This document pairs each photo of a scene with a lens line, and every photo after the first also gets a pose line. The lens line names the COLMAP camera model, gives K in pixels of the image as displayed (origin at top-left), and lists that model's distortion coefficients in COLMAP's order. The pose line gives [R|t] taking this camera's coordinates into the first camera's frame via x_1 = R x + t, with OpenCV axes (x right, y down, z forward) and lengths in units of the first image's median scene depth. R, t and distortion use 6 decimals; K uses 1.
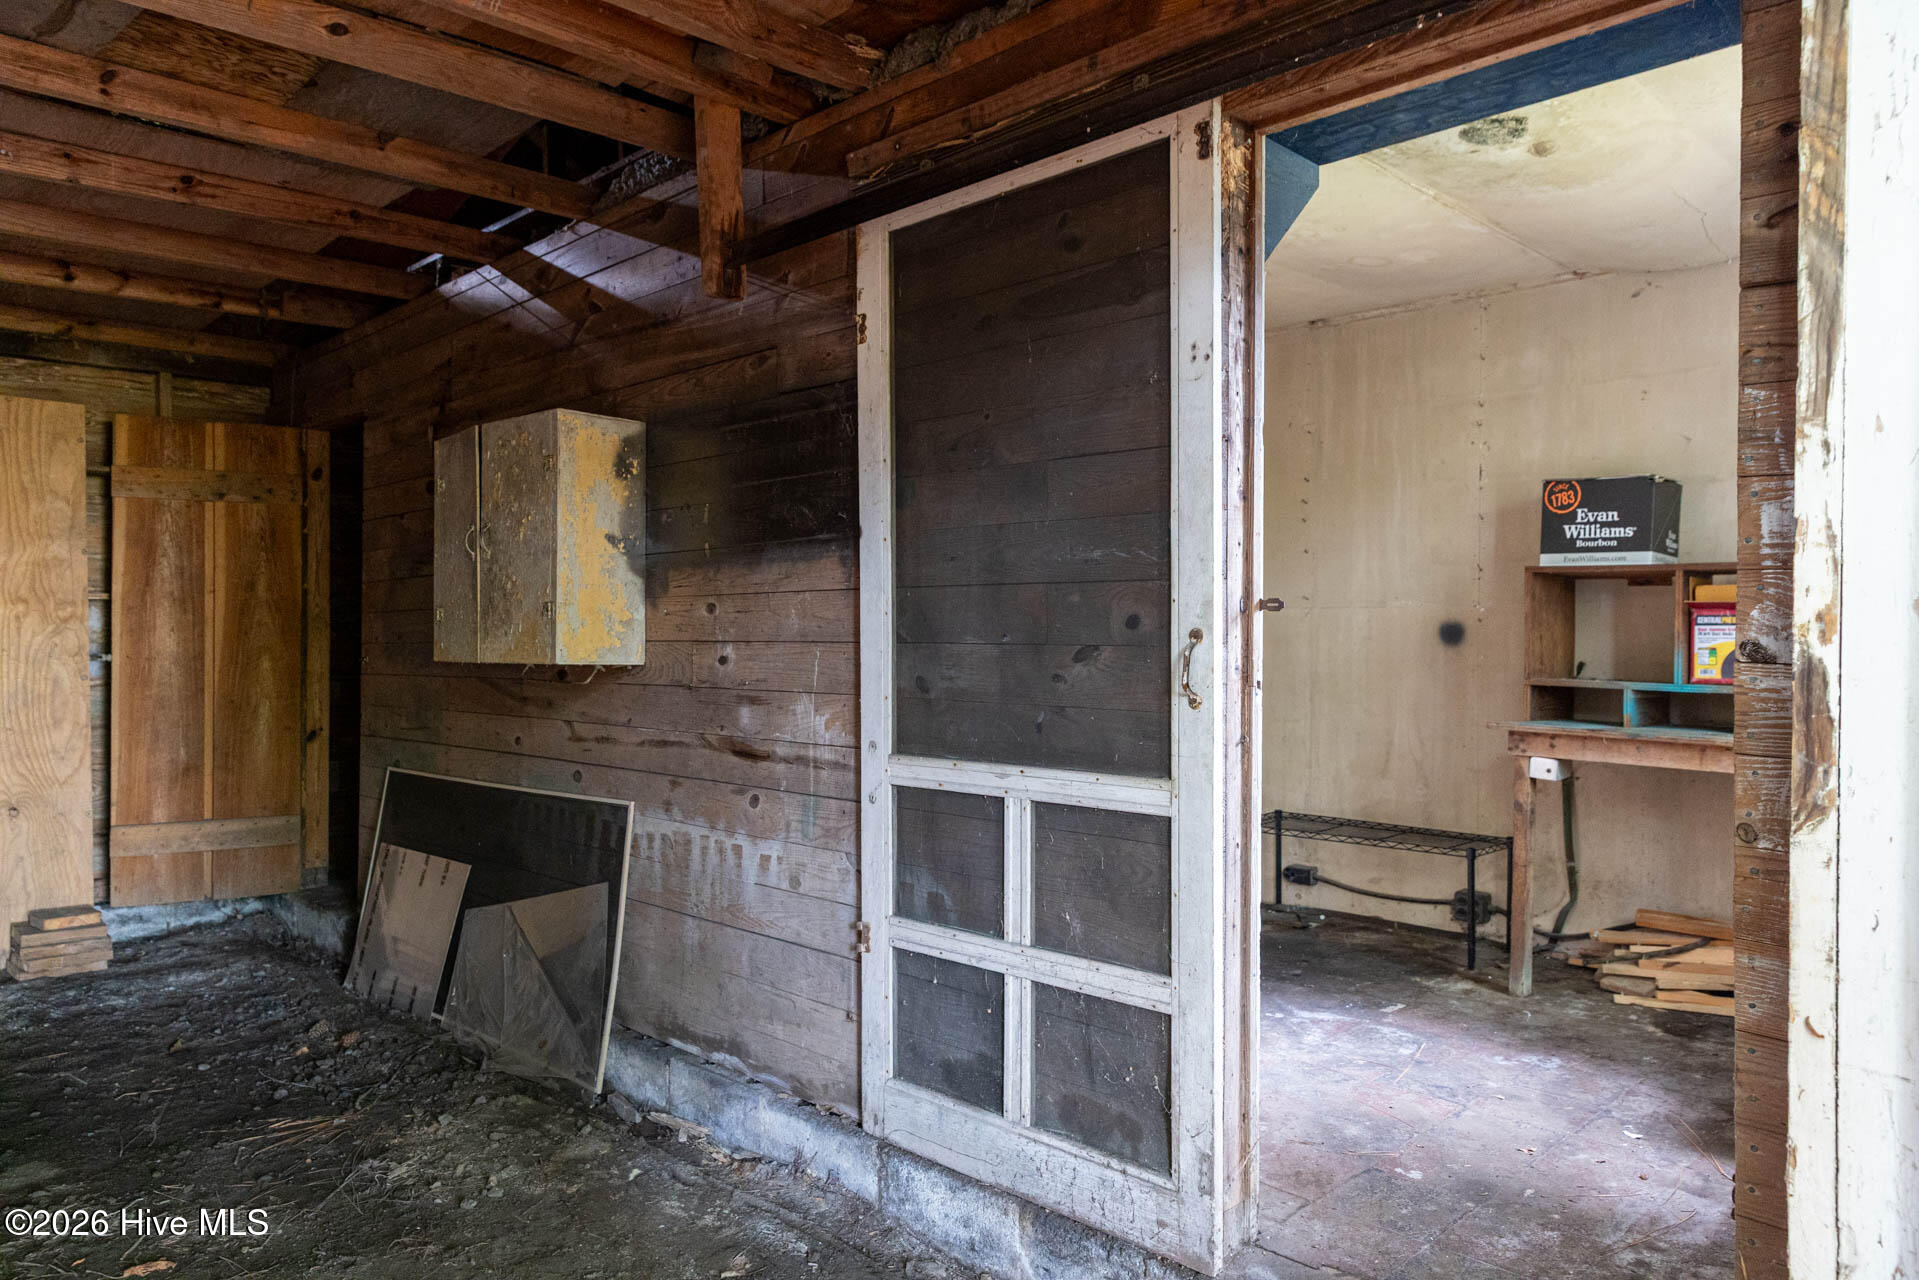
lens RADIAL K [[1274.5, 0, 963.2], [0, 1274.5, 641.9], [0, 0, 1]] dist [0.012449, -0.005167]
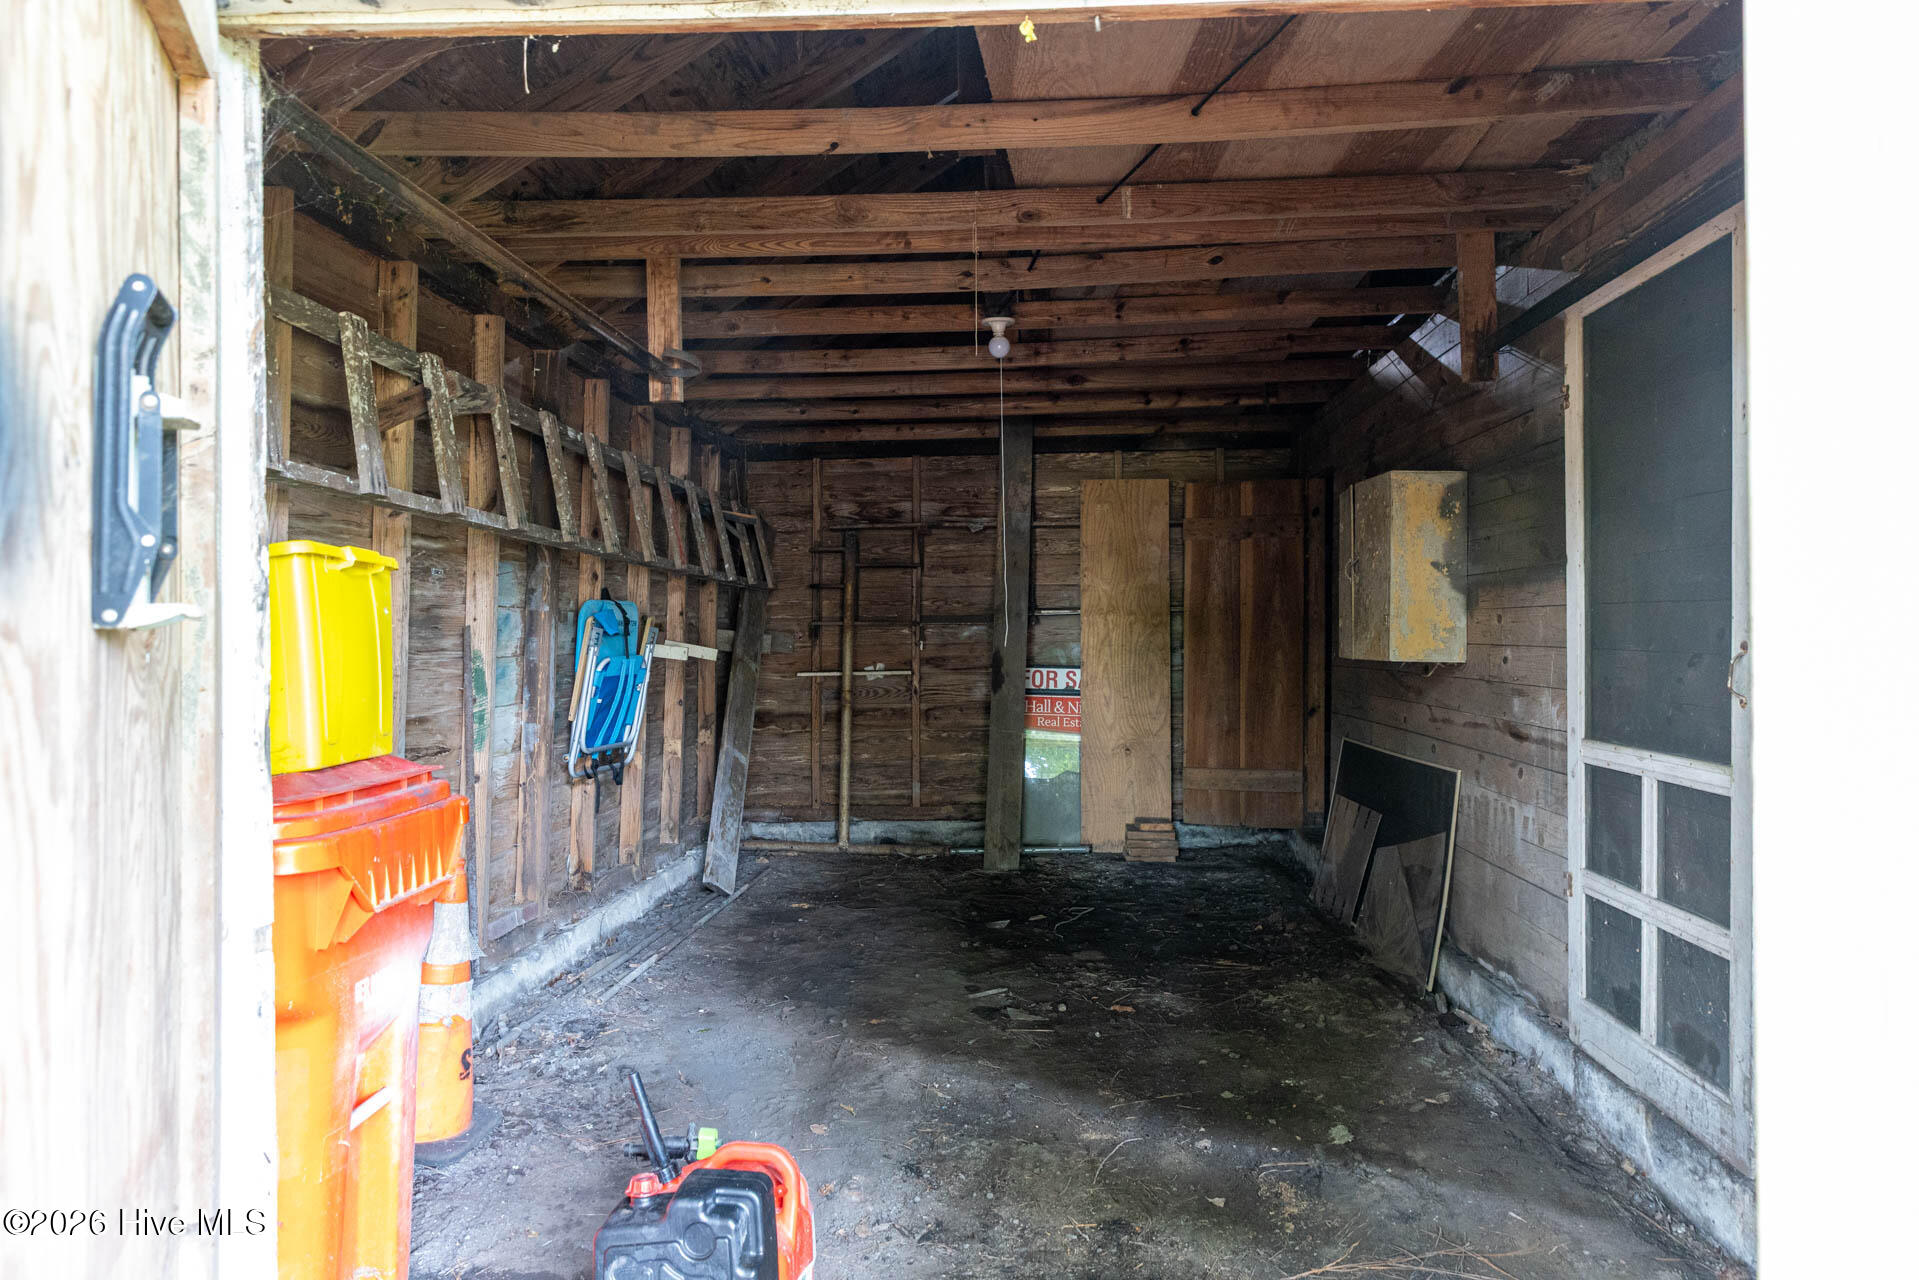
lens RADIAL K [[1274.5, 0, 957.6], [0, 1274.5, 635.2], [0, 0, 1]] dist [0.012449, -0.005167]
pose [[0.660363, -0.000781, -0.750946, 0.377319], [0.002343, 0.999997, 0.001020, -0.012074], [0.750943, -0.002433, 0.660362, -0.222617]]
